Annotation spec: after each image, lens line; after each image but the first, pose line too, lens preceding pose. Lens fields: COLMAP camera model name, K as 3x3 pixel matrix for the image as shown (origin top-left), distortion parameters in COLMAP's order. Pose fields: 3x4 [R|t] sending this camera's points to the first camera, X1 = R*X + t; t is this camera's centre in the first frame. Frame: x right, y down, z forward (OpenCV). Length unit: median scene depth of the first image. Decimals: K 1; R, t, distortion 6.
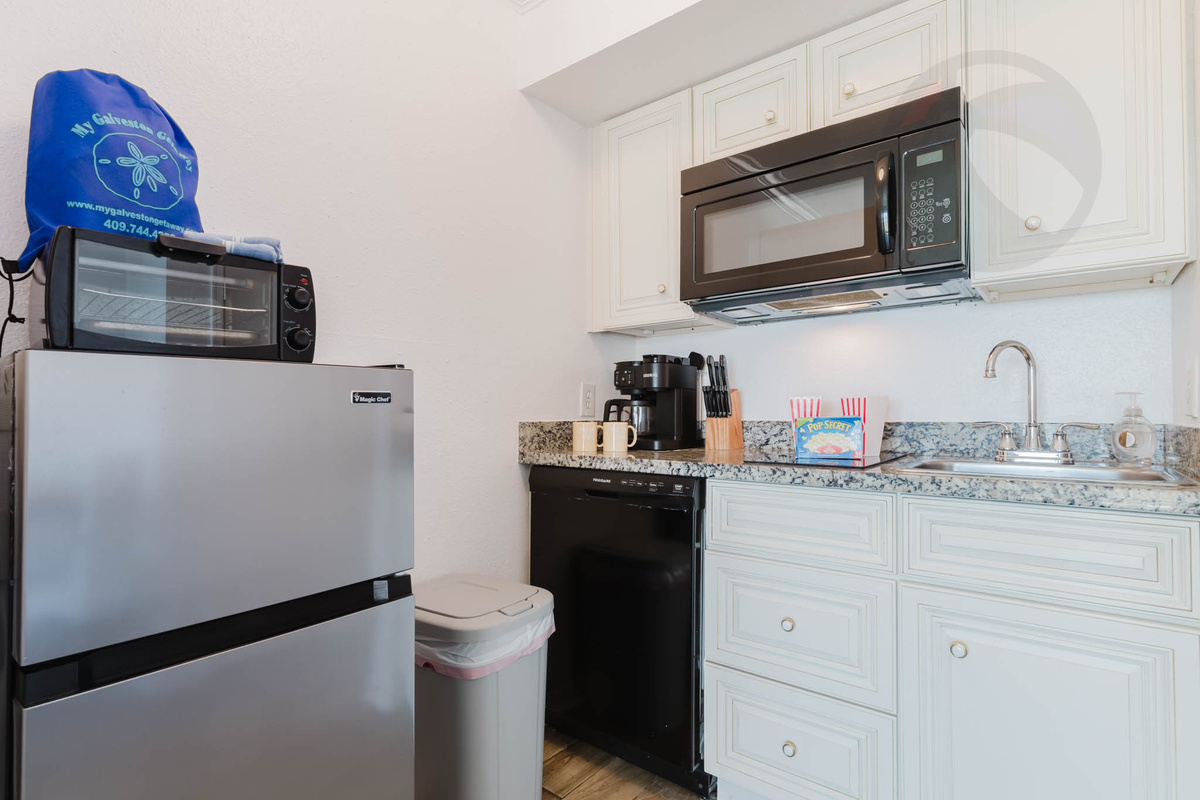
lens RADIAL K [[590.0, 0, 602.4], [0, 590.0, 413.2], [0, 0, 1]] dist [0.000060, 0.000089]
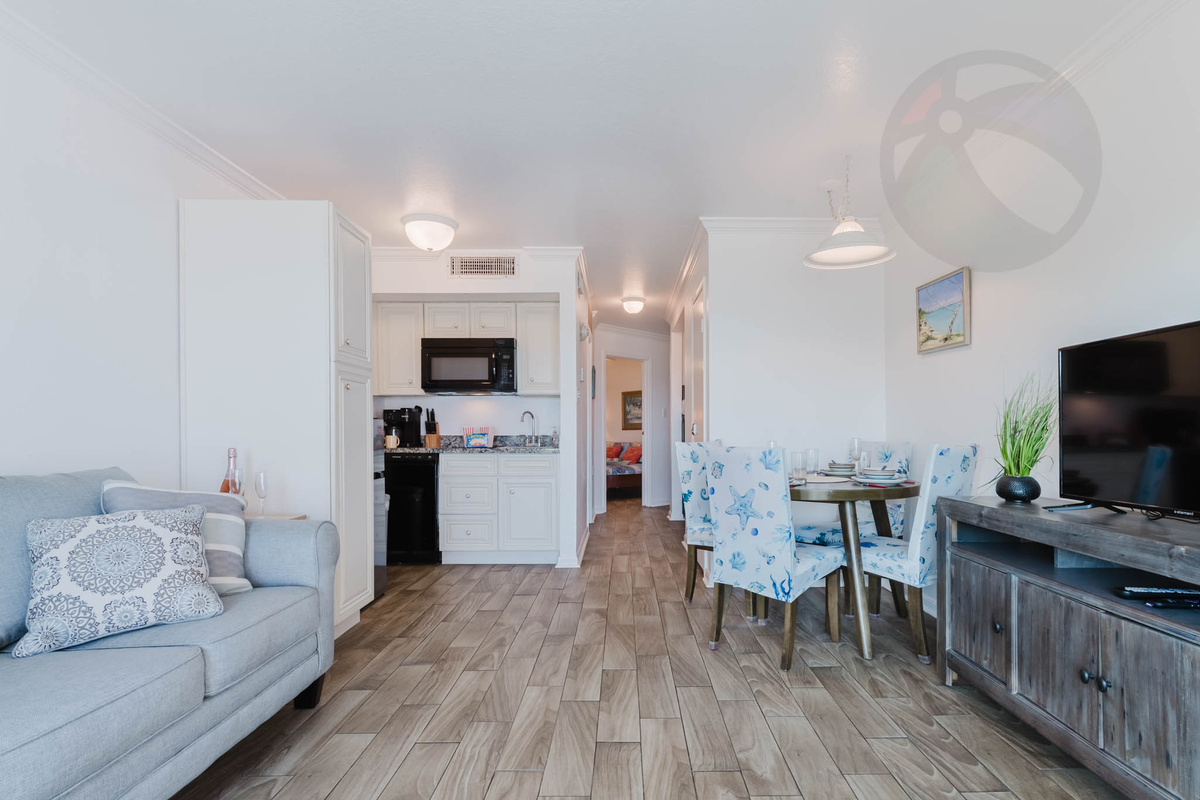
lens RADIAL K [[589.2, 0, 603.4], [0, 589.2, 437.5], [0, 0, 1]] dist [0.000121, -0.000048]
pose [[0.796248, -0.000110, 0.604970, -0.945129], [-0.000233, 1.000000, 0.000489, 0.026820], [-0.604970, -0.000530, 0.796248, -1.830729]]
